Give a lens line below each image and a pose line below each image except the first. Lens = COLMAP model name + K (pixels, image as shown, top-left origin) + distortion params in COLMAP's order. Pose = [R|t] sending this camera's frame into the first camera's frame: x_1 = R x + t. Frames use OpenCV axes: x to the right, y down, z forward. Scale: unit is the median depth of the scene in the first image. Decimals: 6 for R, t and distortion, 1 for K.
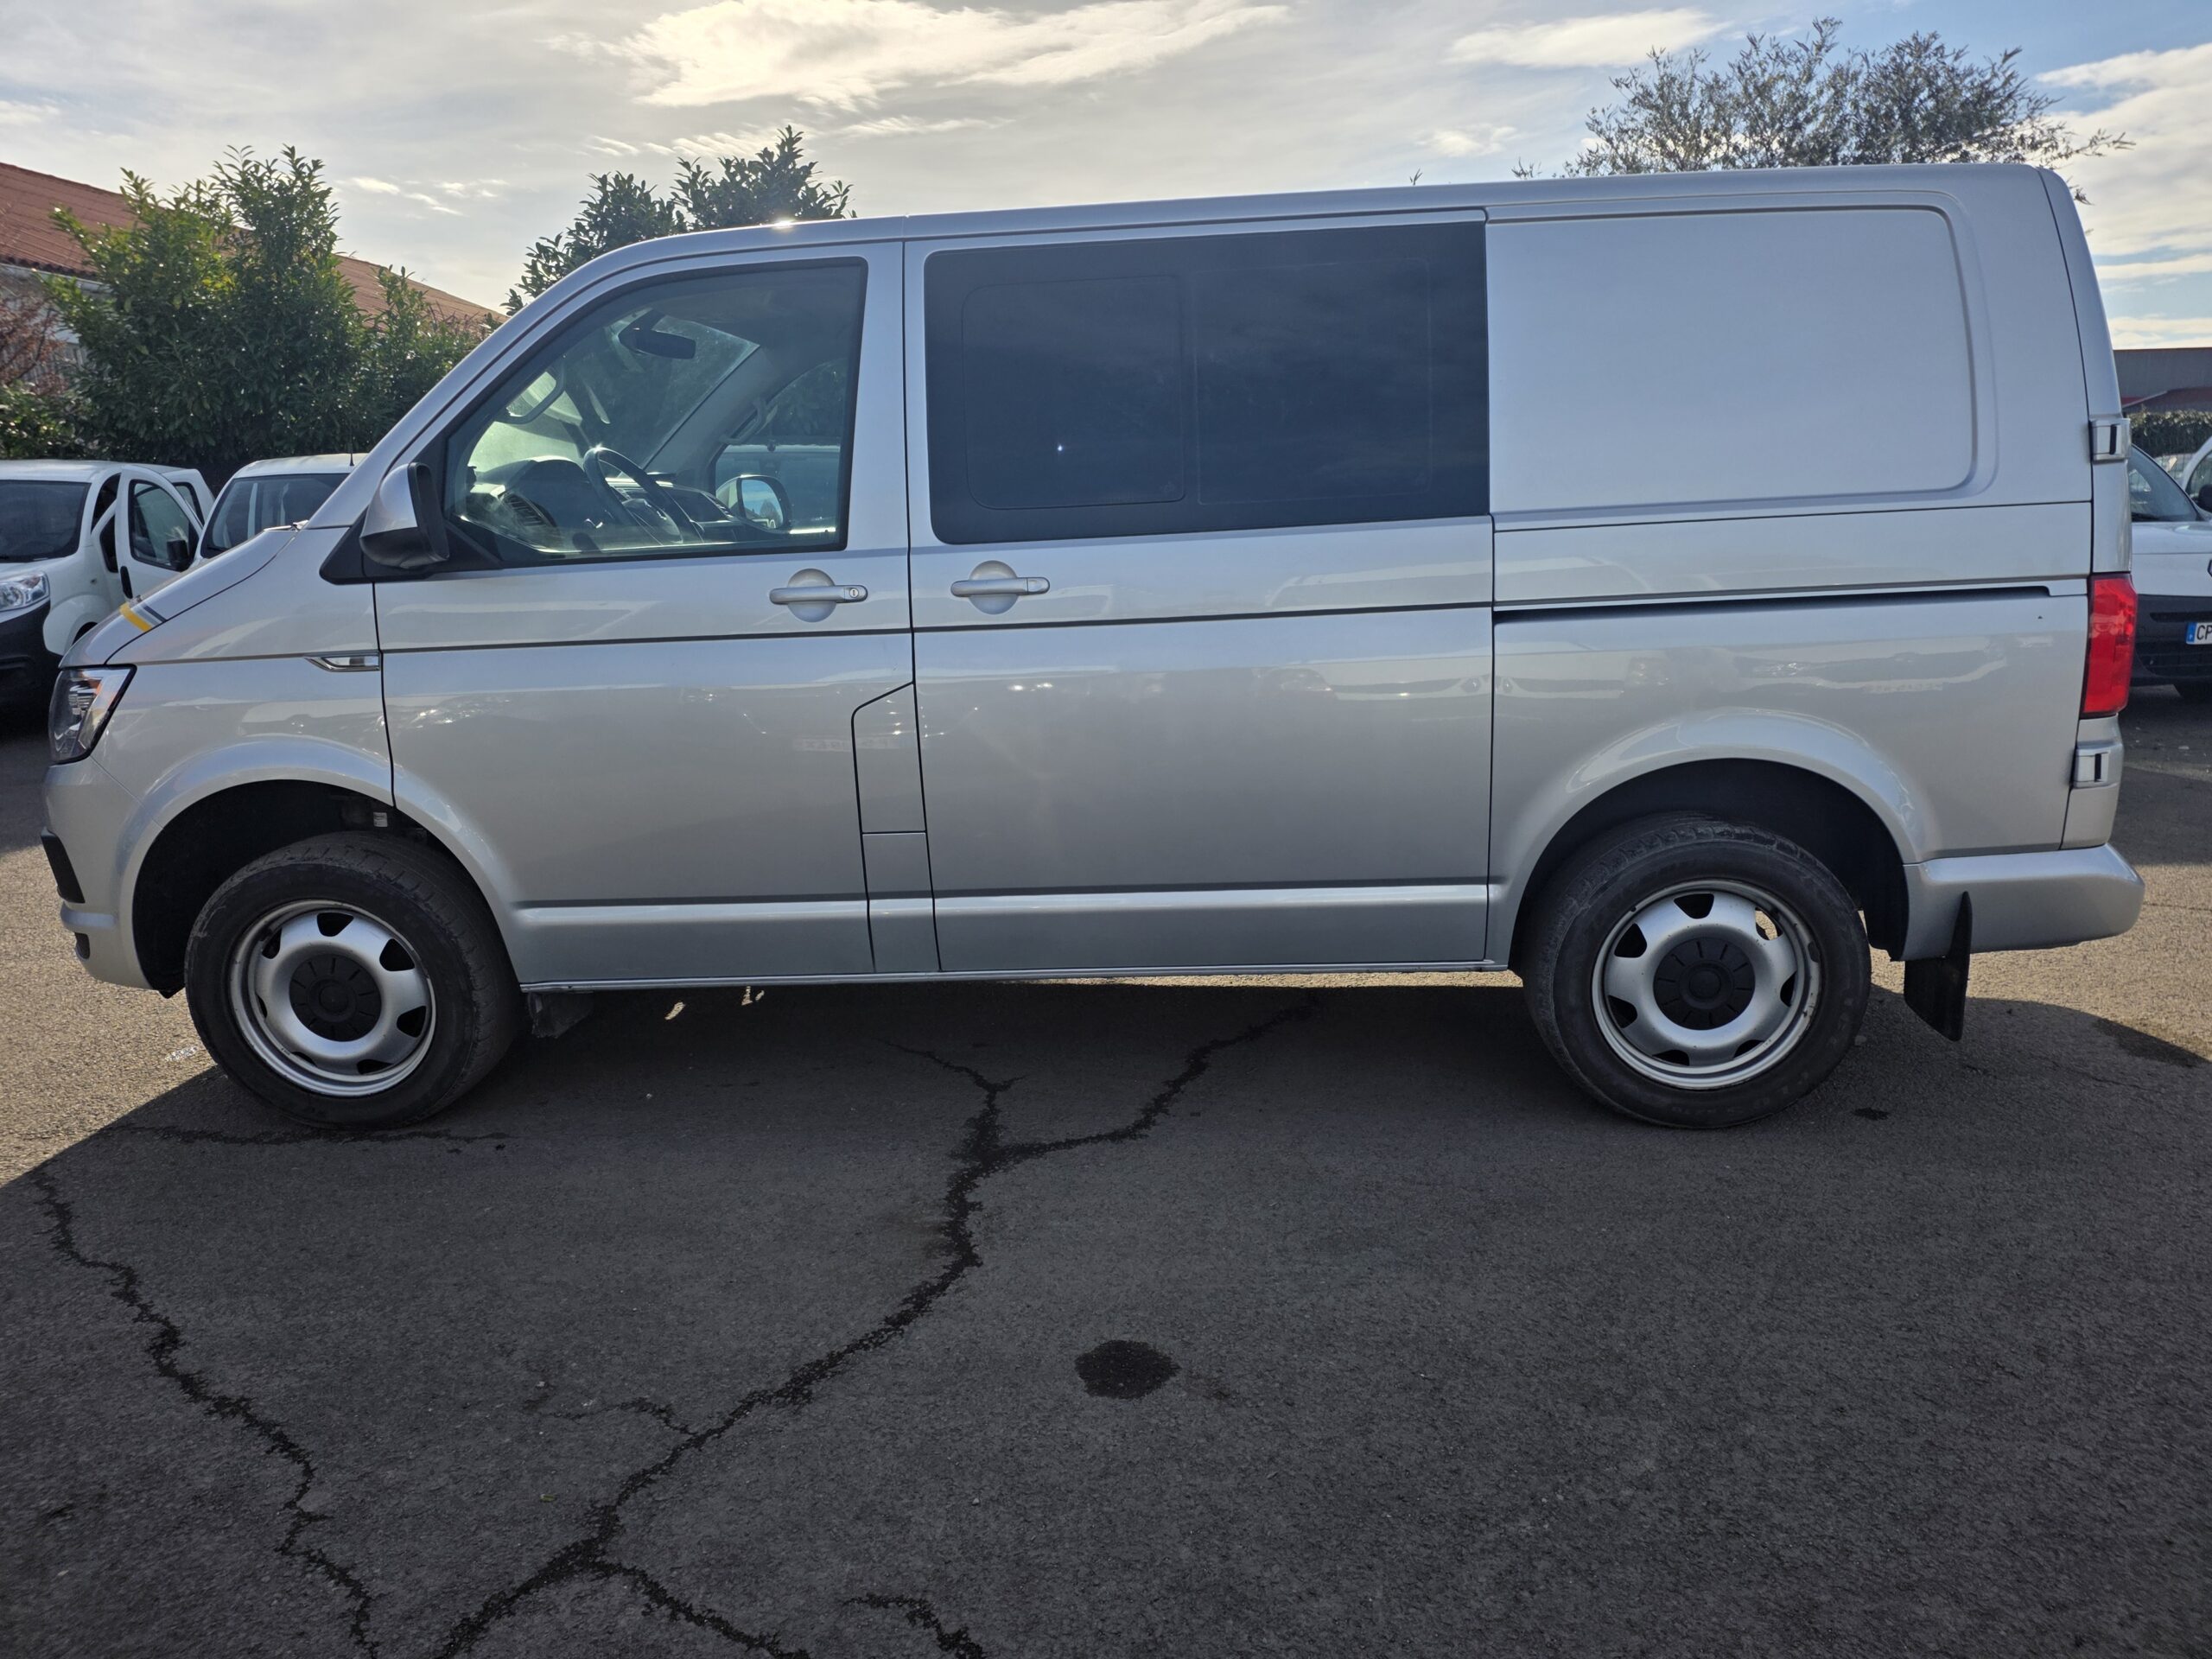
lens RADIAL K [[1491.1, 0, 1106.0], [0, 1491.1, 829.5], [0, 0, 1]] dist [0.158369, -0.152043]
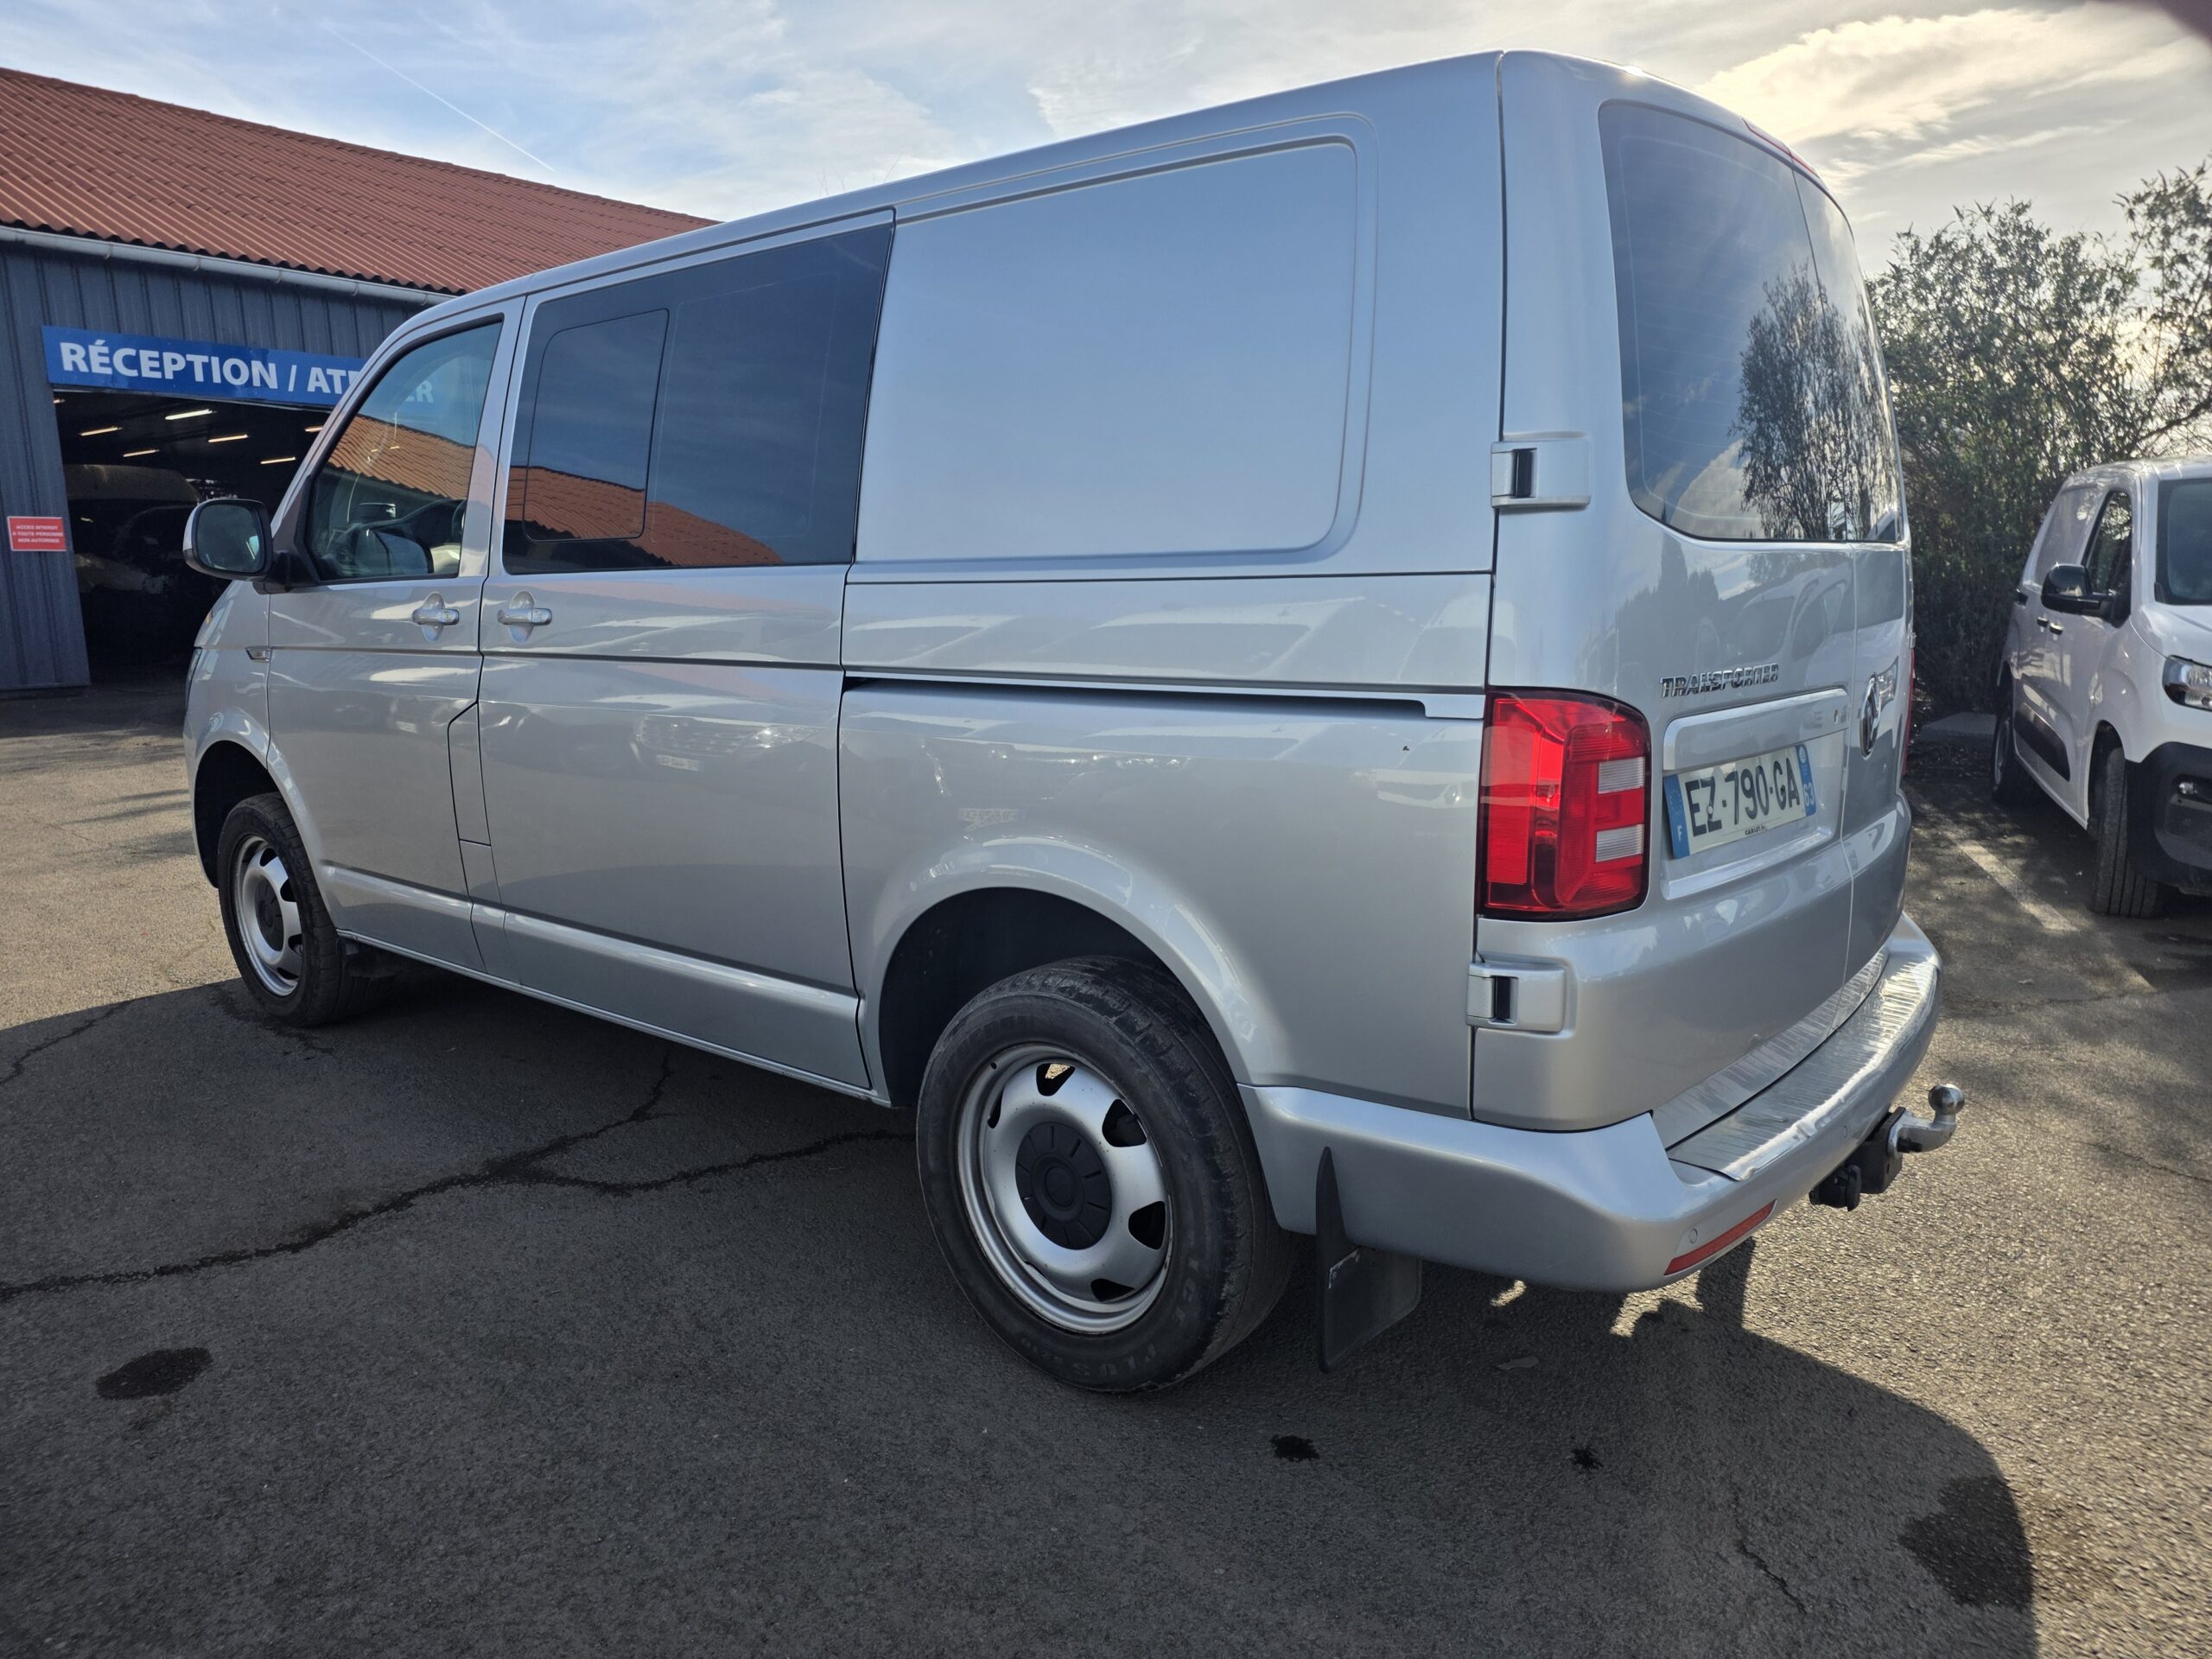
lens RADIAL K [[1468.7, 0, 1049.5], [0, 1468.7, 818.6], [0, 0, 1]] dist [0.169159, -0.141004]
pose [[0.785897, 0.126231, -0.605336, 0.821366], [-0.153993, 0.988053, 0.006113, -0.083852], [0.598876, 0.088414, 0.795947, 0.395445]]
